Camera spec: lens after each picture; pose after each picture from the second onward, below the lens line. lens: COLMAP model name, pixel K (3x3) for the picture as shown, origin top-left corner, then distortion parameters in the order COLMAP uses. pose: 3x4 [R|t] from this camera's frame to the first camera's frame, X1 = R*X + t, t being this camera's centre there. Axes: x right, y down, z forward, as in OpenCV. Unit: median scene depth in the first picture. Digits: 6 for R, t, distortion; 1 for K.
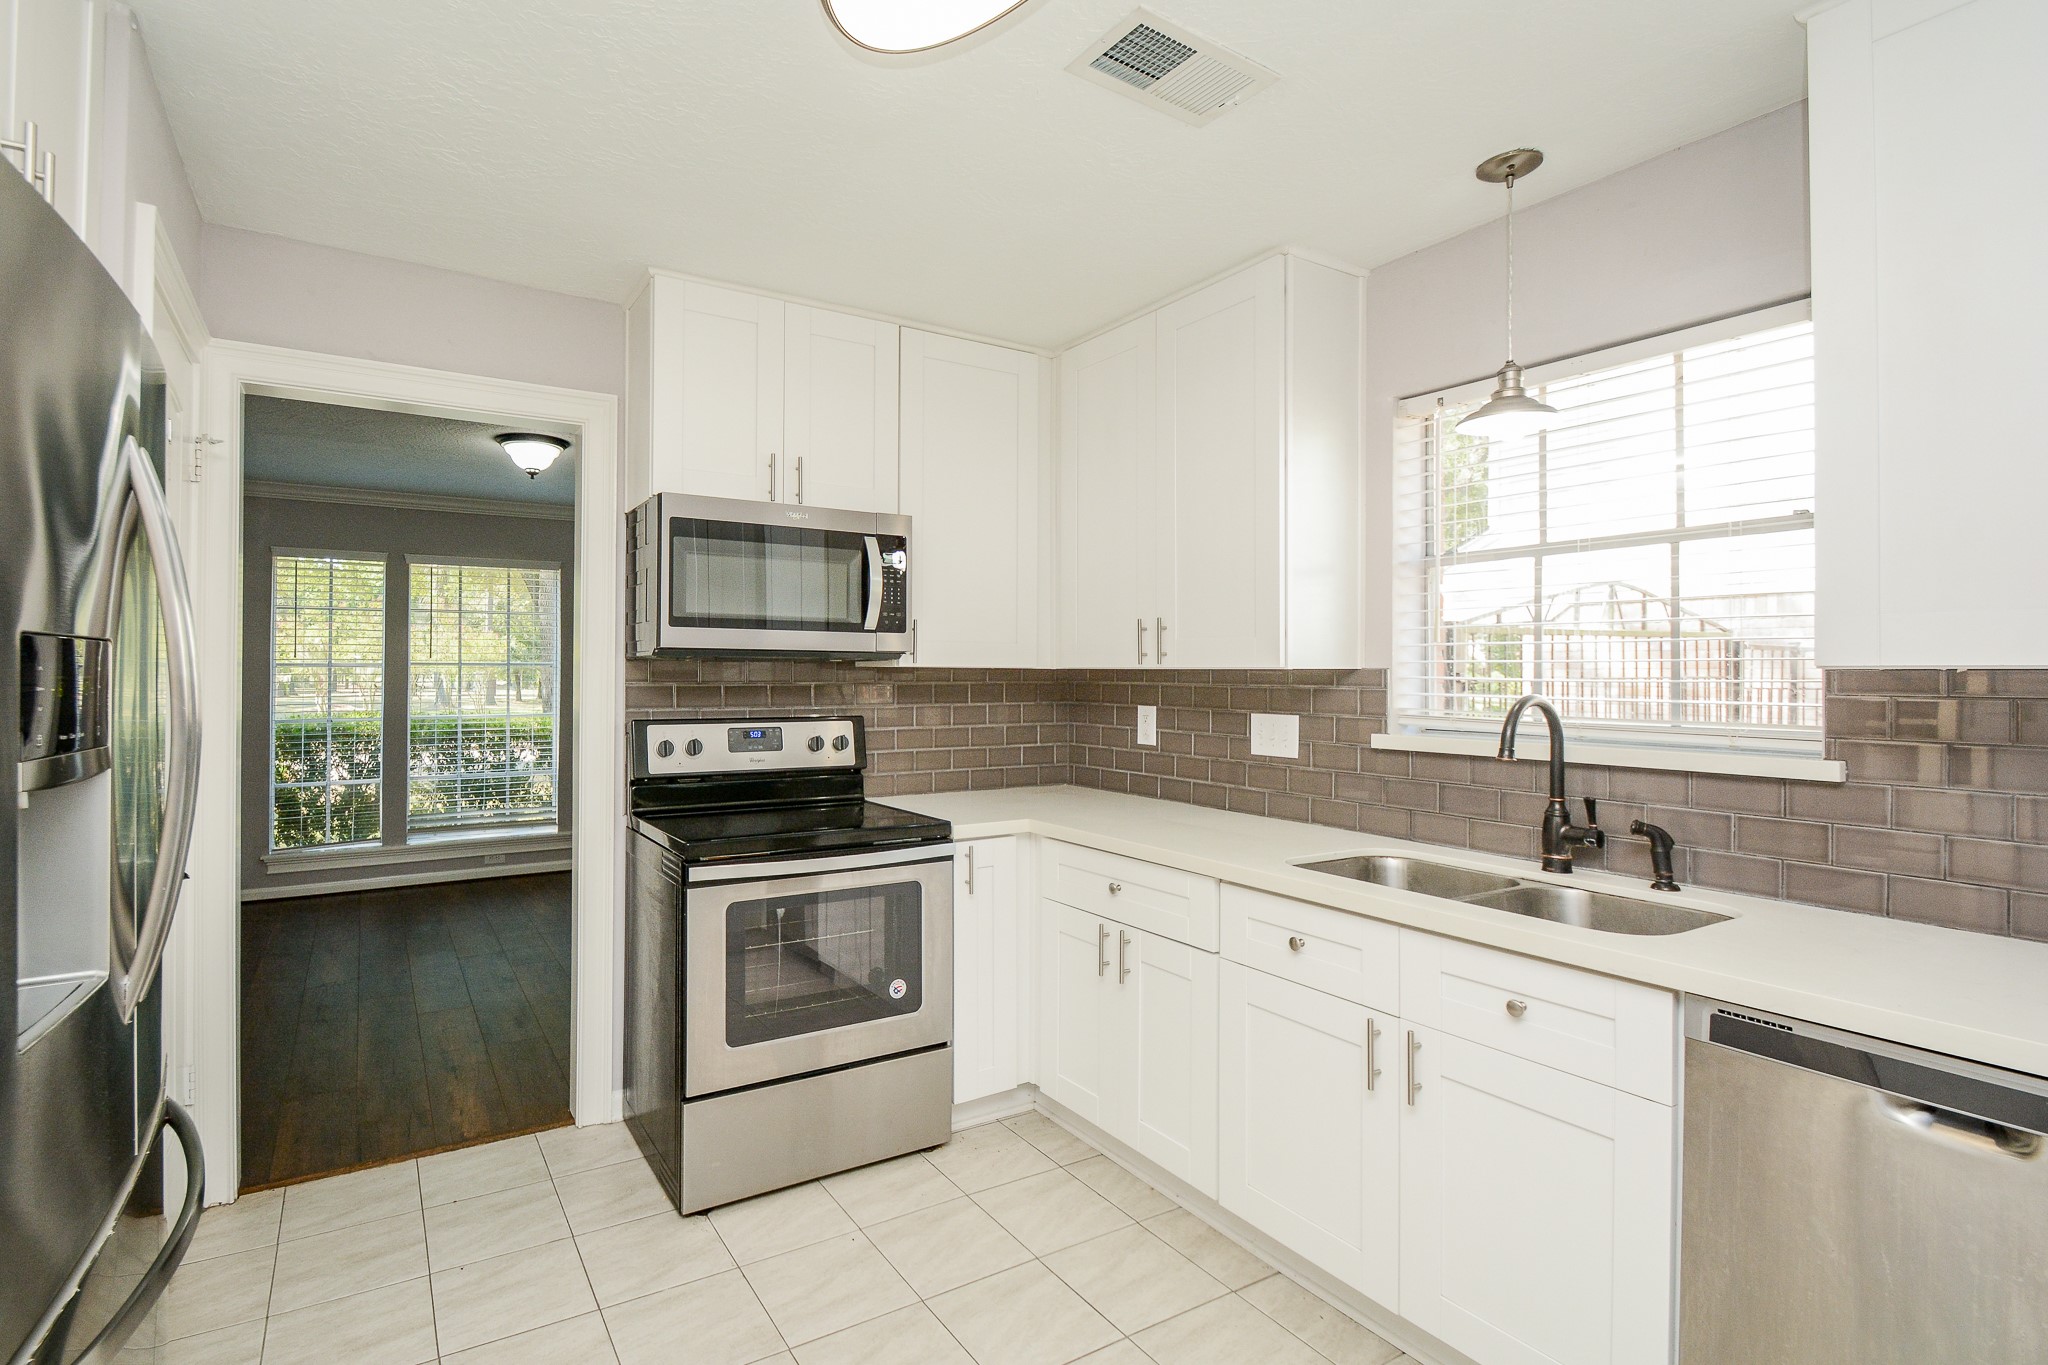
lens RADIAL K [[1009.0, 0, 944.1], [0, 1009.0, 671.8], [0, 0, 1]] dist [0.002863, -0.000699]
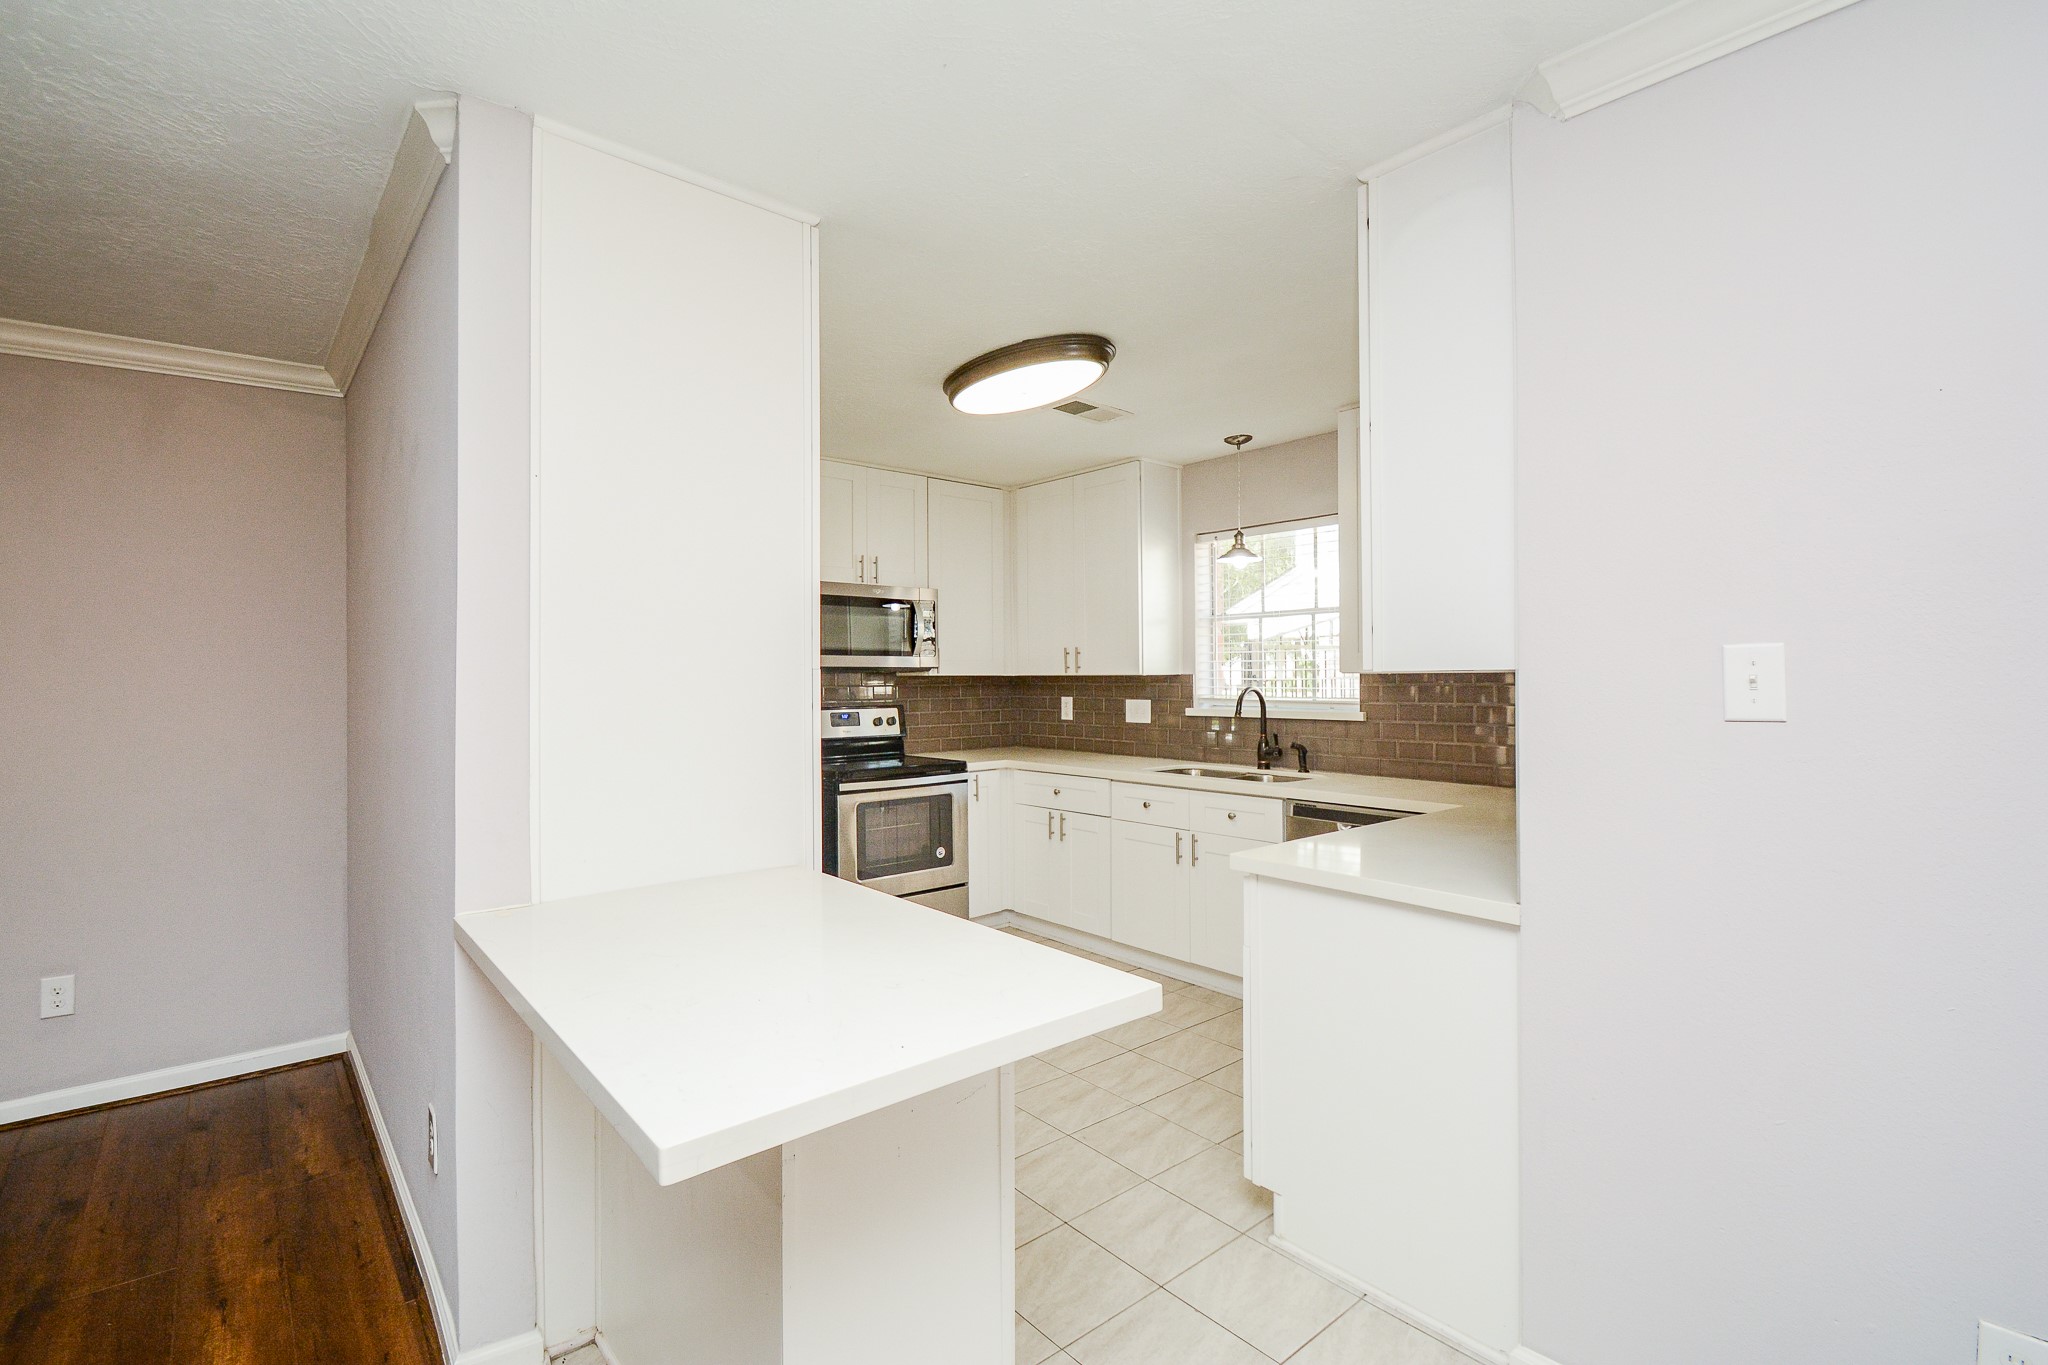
lens RADIAL K [[944.1, 0, 1026.2], [0, 944.1, 674.4], [0, 0, 1]] dist [-0.003021, -0.011936]
pose [[0.982553, -0.010484, 0.185687, -0.207407], [0.010612, 0.999944, 0.000303, -0.006749], [-0.185679, 0.001673, 0.982609, -0.706534]]
